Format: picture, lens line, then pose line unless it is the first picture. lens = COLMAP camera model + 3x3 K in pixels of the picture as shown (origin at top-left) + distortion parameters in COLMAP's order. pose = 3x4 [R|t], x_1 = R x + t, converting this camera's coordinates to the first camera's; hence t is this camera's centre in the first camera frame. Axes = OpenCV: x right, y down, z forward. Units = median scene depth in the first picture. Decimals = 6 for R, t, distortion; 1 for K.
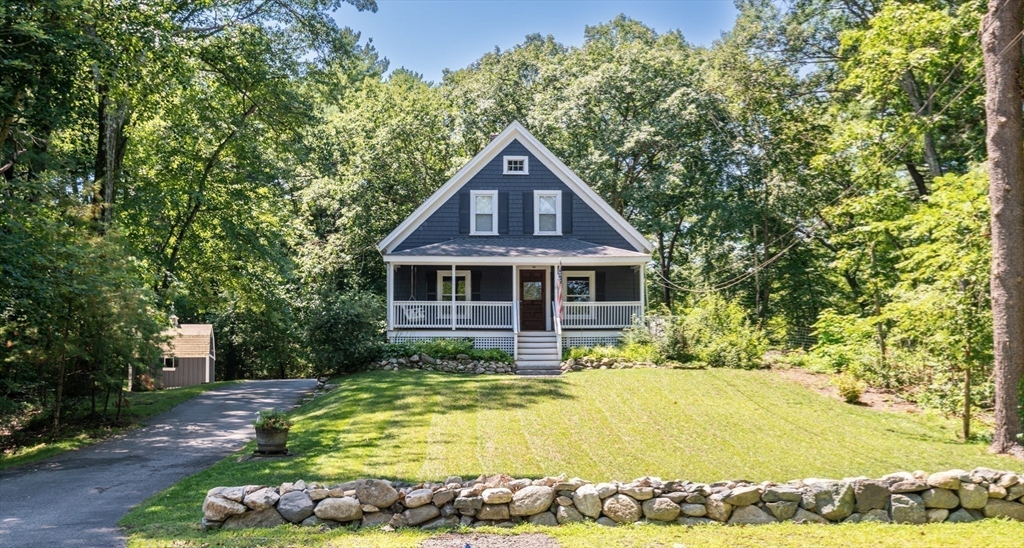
lens RADIAL K [[999.8, 0, 512.7], [0, 999.8, 274.5], [0, 0, 1]] dist [0.010122, 0.000000]
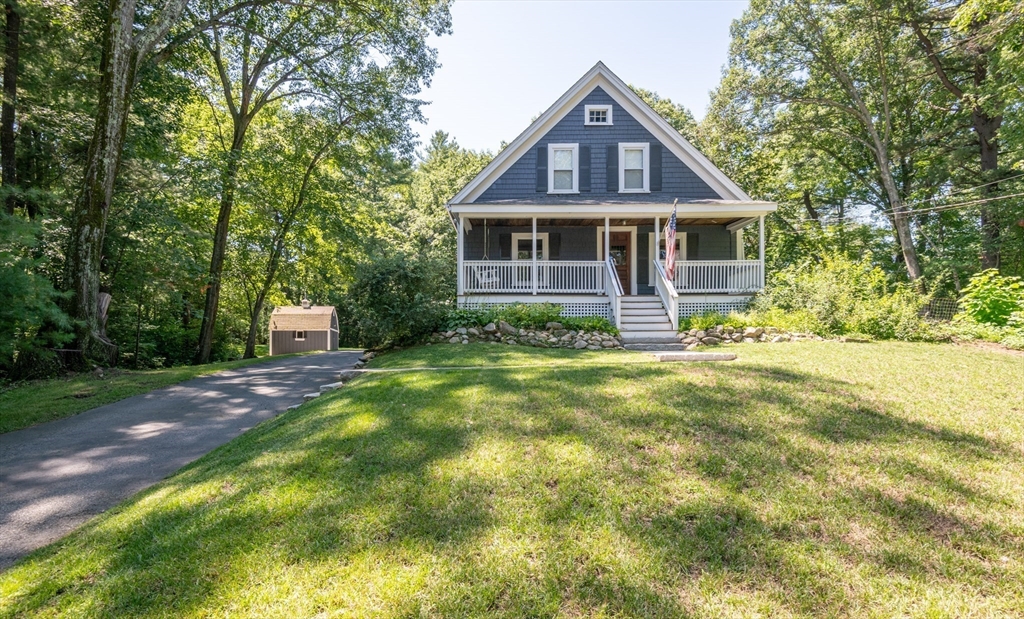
lens RADIAL K [[472.2, 0, 506.9], [0, 472.2, 281.9], [0, 0, 1]] dist [-0.000453, -0.000147]
pose [[0.999160, -0.004009, -0.040774, -0.066053], [0.003016, 0.999698, -0.024375, 0.054171], [0.040860, 0.024231, 0.998871, 0.601366]]
